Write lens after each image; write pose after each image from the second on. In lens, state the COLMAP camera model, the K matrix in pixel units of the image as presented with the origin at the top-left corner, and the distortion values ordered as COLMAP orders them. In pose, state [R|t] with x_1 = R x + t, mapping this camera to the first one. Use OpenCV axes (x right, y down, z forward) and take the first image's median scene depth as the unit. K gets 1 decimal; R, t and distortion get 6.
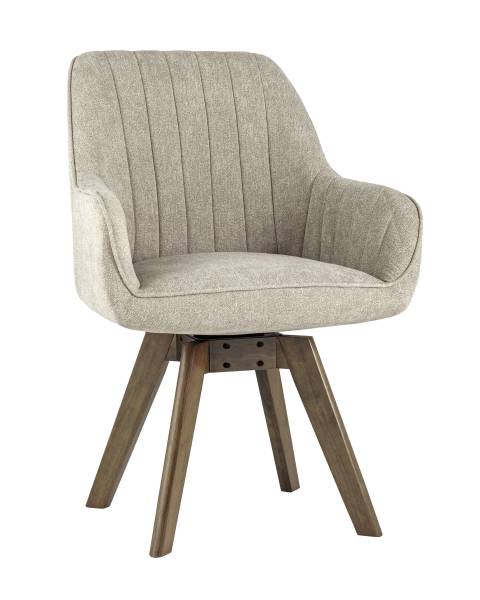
lens RADIAL K [[2054.5, 0, 240.2], [0, 2054.5, 294.9], [0, 0, 1]] dist [-0.050123, 0.000000]
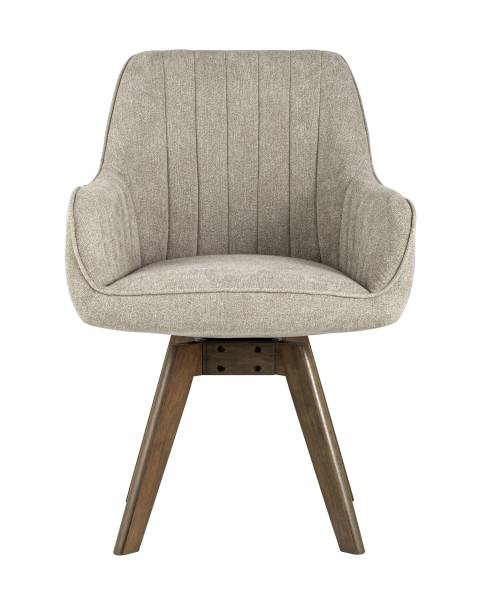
lens RADIAL K [[2054.5, 0, 239.7], [0, 2054.5, 305.6], [0, 0, 1]] dist [-0.050123, 0.000000]
pose [[0.940848, 0.046439, -0.335632, 0.316671], [-0.045106, 0.998913, 0.011769, -0.007646], [0.335814, 0.004066, 0.941920, 0.068805]]
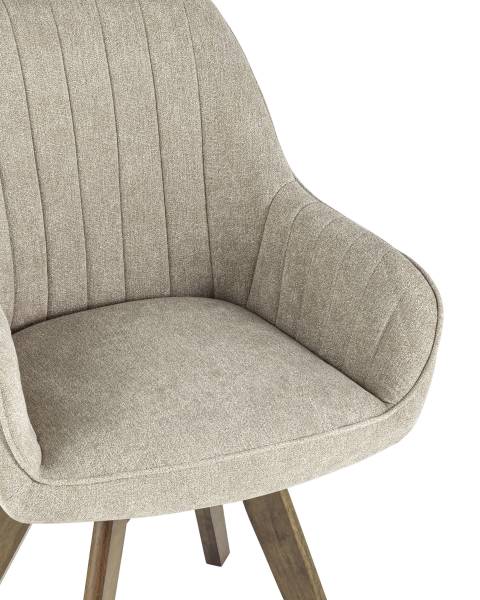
lens RADIAL K [[2054.5, 0, 240.7], [0, 2054.5, 301.3], [0, 0, 1]] dist [-0.050123, 0.000000]
pose [[0.992984, -0.017927, 0.116878, -0.055999], [-0.019732, 0.949458, 0.313273, -0.241579], [-0.116587, -0.313382, 0.942443, 0.337358]]
